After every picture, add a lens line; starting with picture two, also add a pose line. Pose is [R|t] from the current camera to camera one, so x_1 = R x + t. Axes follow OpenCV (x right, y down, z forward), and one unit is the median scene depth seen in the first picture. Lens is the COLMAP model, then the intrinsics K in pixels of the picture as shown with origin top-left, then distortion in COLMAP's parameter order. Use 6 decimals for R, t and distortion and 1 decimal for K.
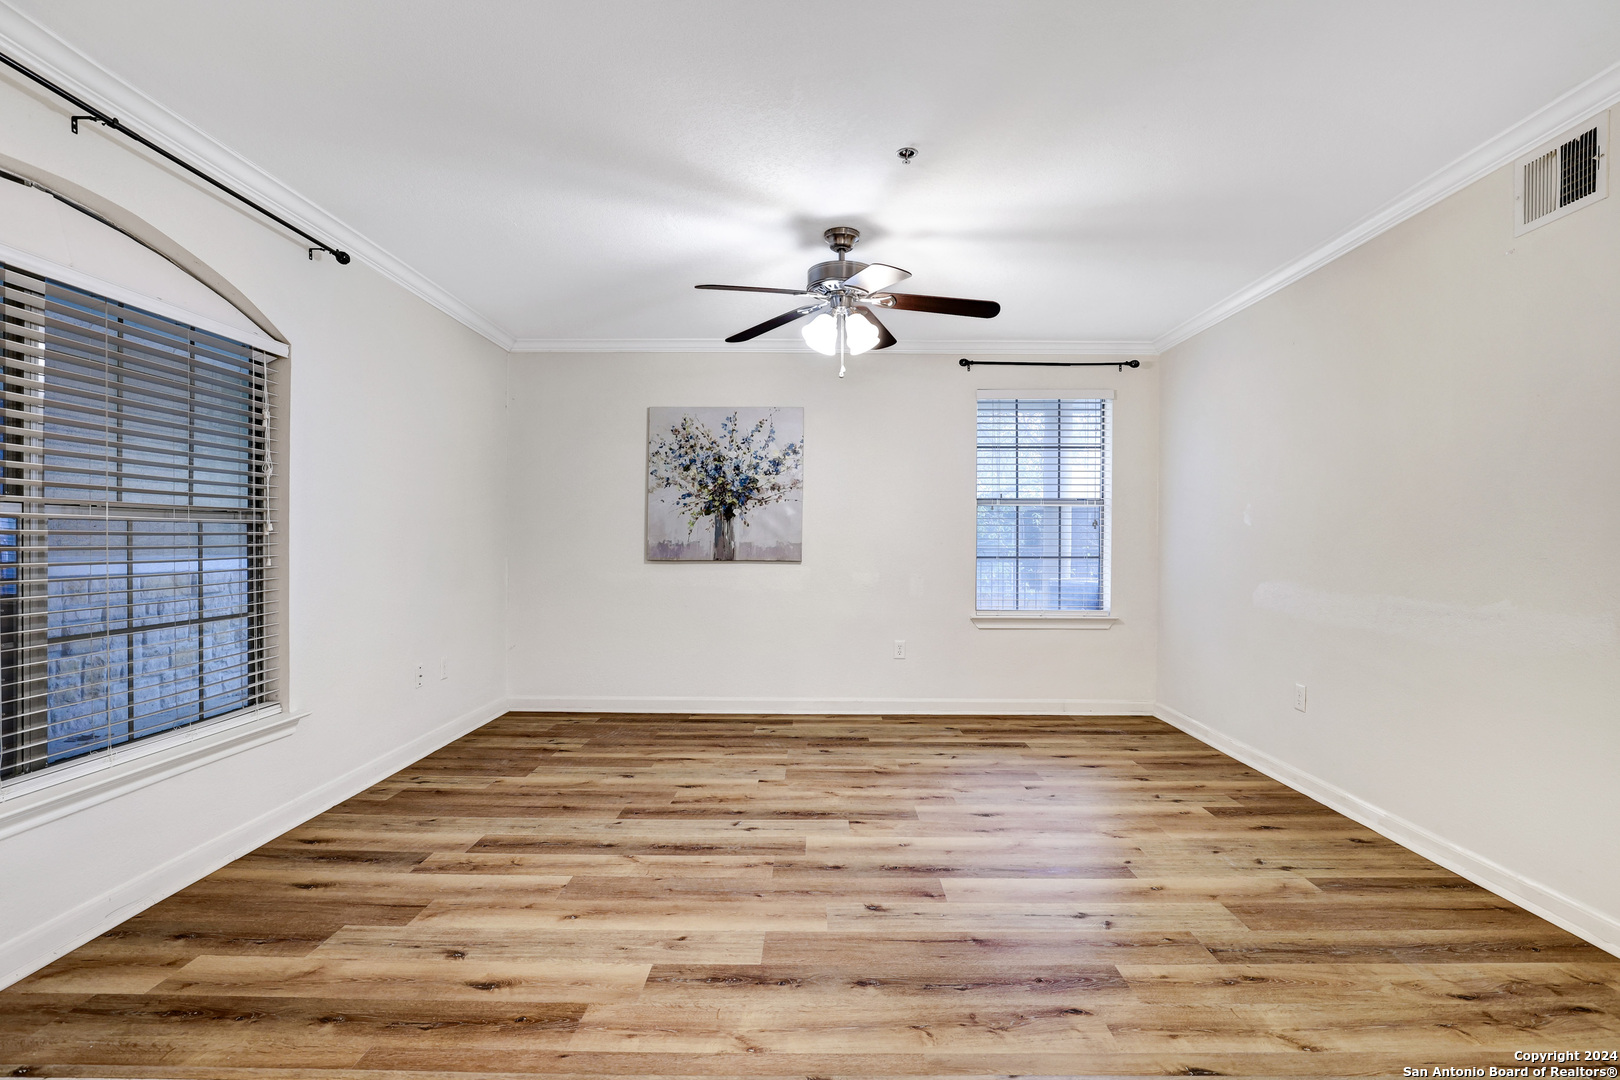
lens RADIAL K [[783.9, 0, 814.7], [0, 783.9, 554.8], [0, 0, 1]] dist [-0.025285, 0.005707]
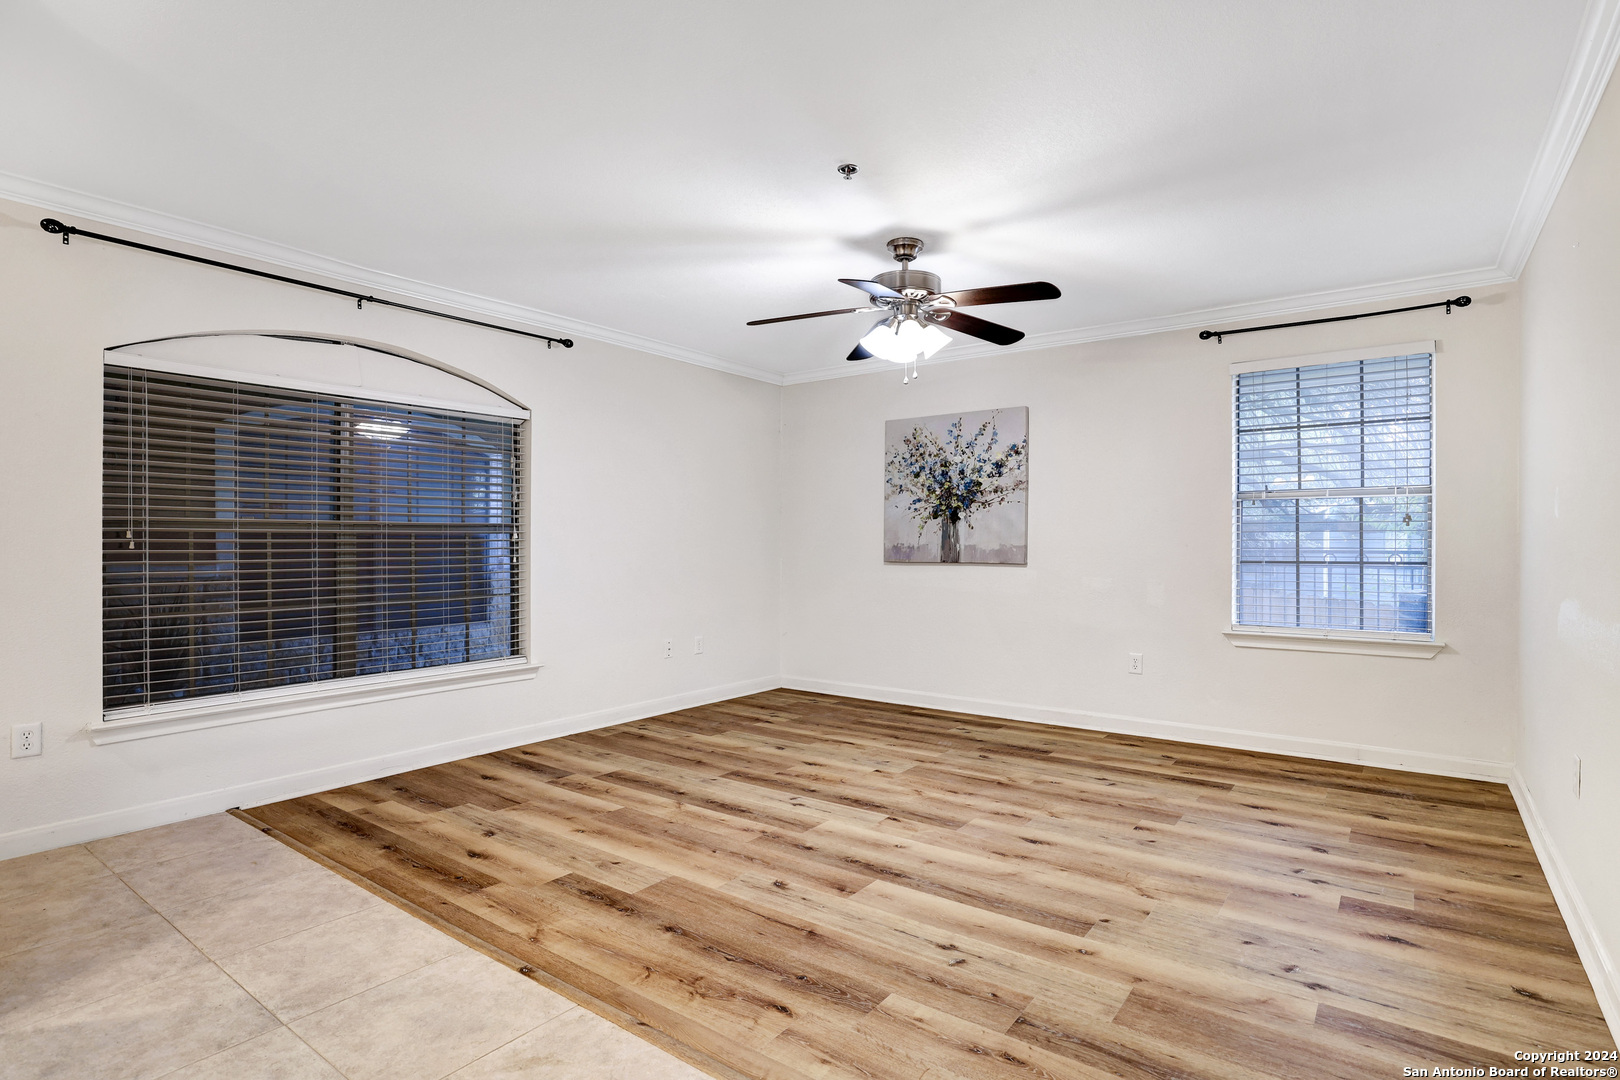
lens RADIAL K [[783.9, 0, 837.4], [0, 783.9, 523.3], [0, 0, 1]] dist [-0.025285, 0.005707]
pose [[0.814521, -0.027796, -0.579468, 0.580475], [-0.005756, 0.998415, -0.055983, 0.022936], [0.580106, 0.048935, 0.813070, 0.134600]]
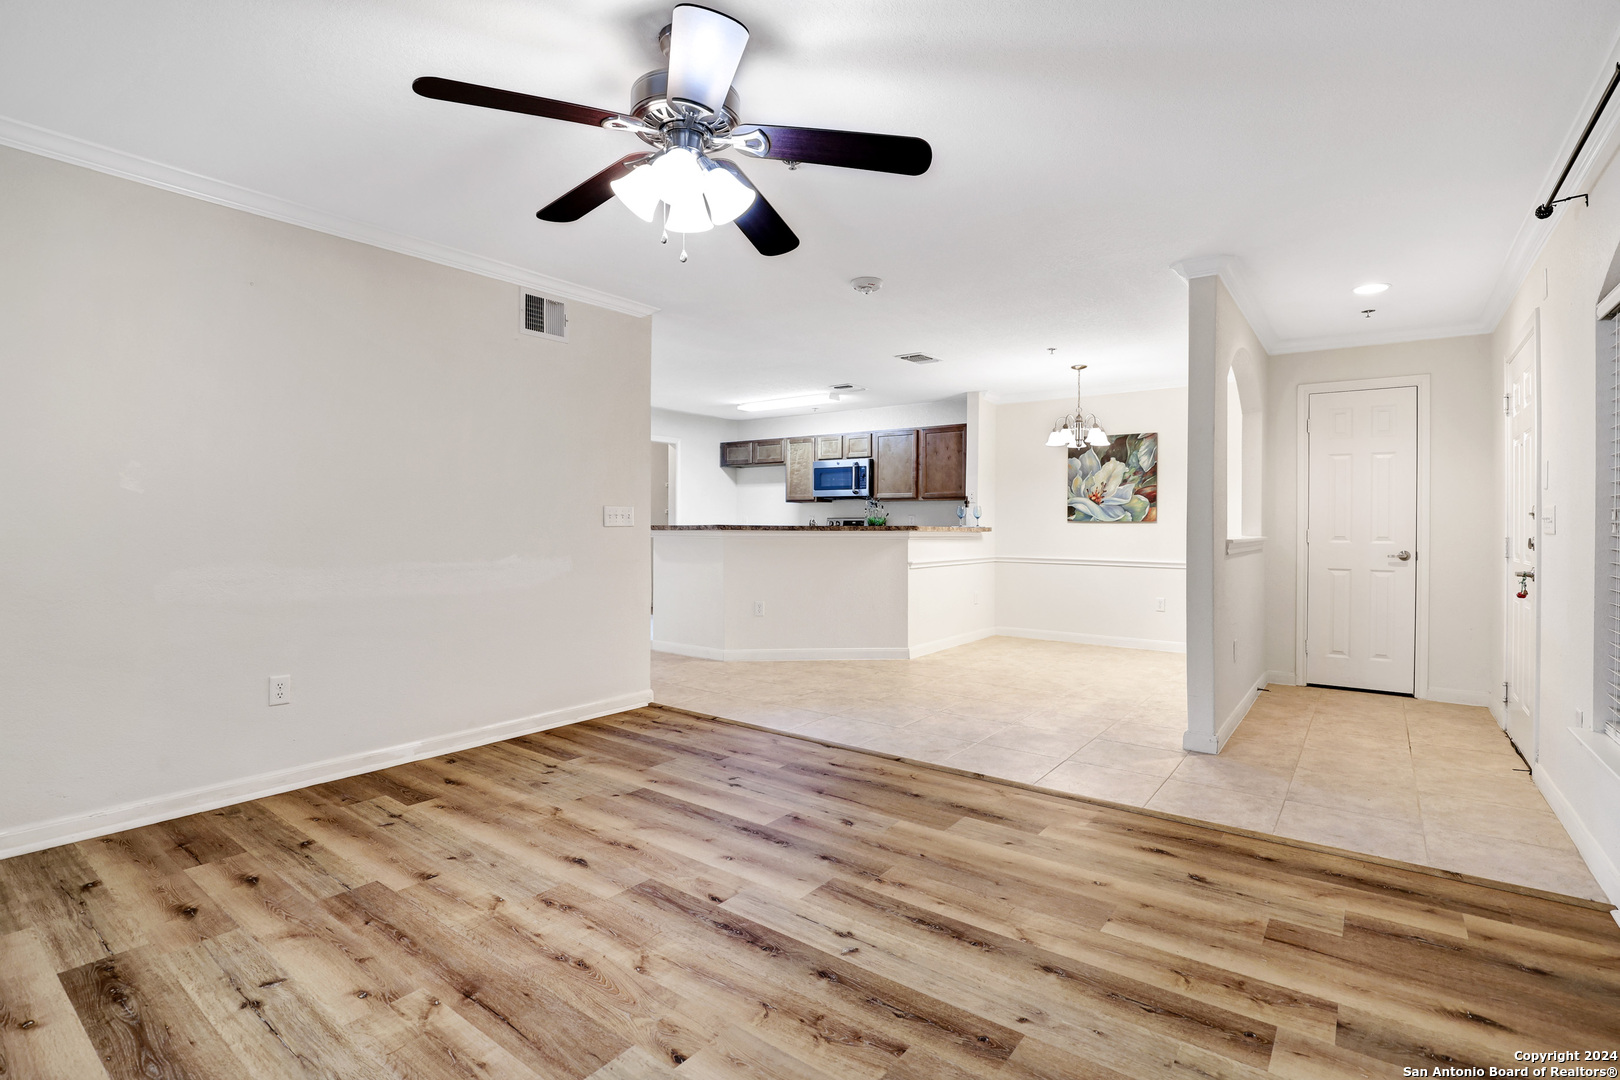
lens RADIAL K [[755.6, 0, 826.7], [0, 755.6, 527.7], [0, 0, 1]] dist [-0.033893, 0.007135]
pose [[-0.808739, -0.015146, 0.587973, -0.448221], [-0.000488, 0.999685, 0.025081, -0.030904], [-0.588168, 0.019997, -0.808492, 1.509641]]
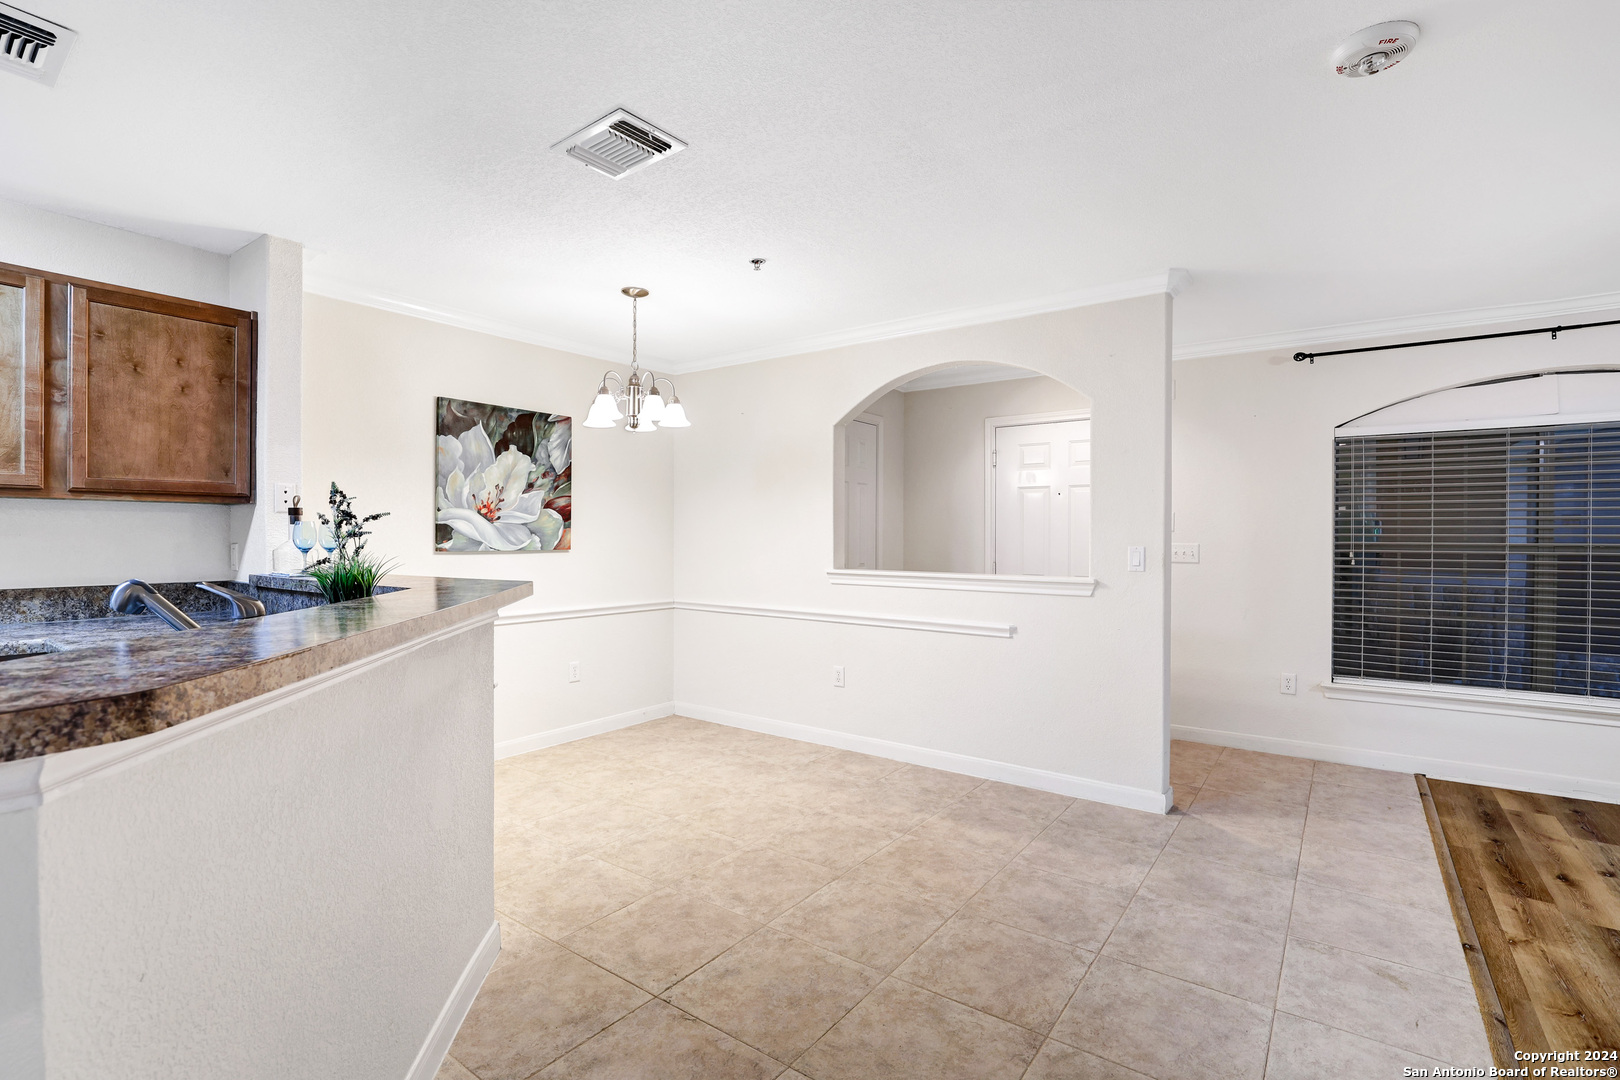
lens RADIAL K [[755.6, 0, 806.7], [0, 755.6, 531.2], [0, 0, 1]] dist [-0.033893, 0.007135]
pose [[-0.588388, -0.012368, -0.808484, 0.963297], [-0.021461, 0.999770, 0.000325, -0.041259], [0.808294, 0.017542, -0.588518, 0.407486]]
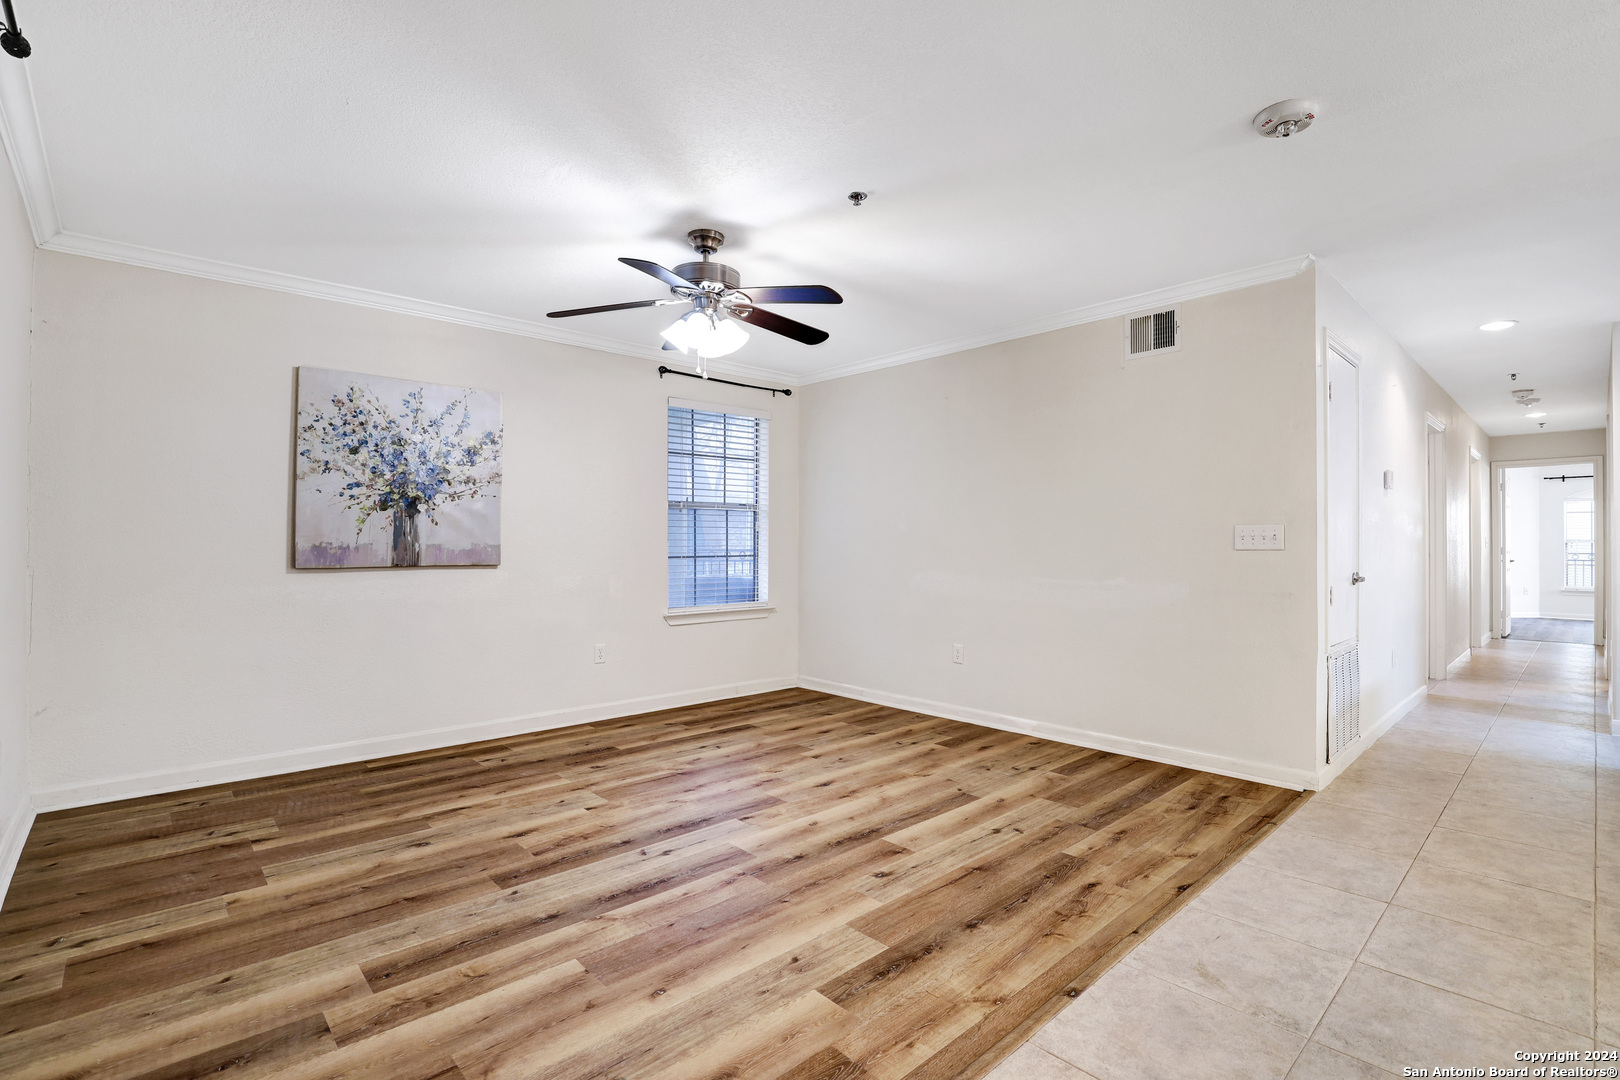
lens RADIAL K [[755.6, 0, 818.7], [0, 755.6, 540.2], [0, 0, 1]] dist [-0.033893, 0.007135]
pose [[0.726672, -0.001218, 0.686984, -0.549820], [0.014391, 0.999806, -0.013450, -0.005409], [-0.686834, 0.019660, 0.726548, 0.216318]]
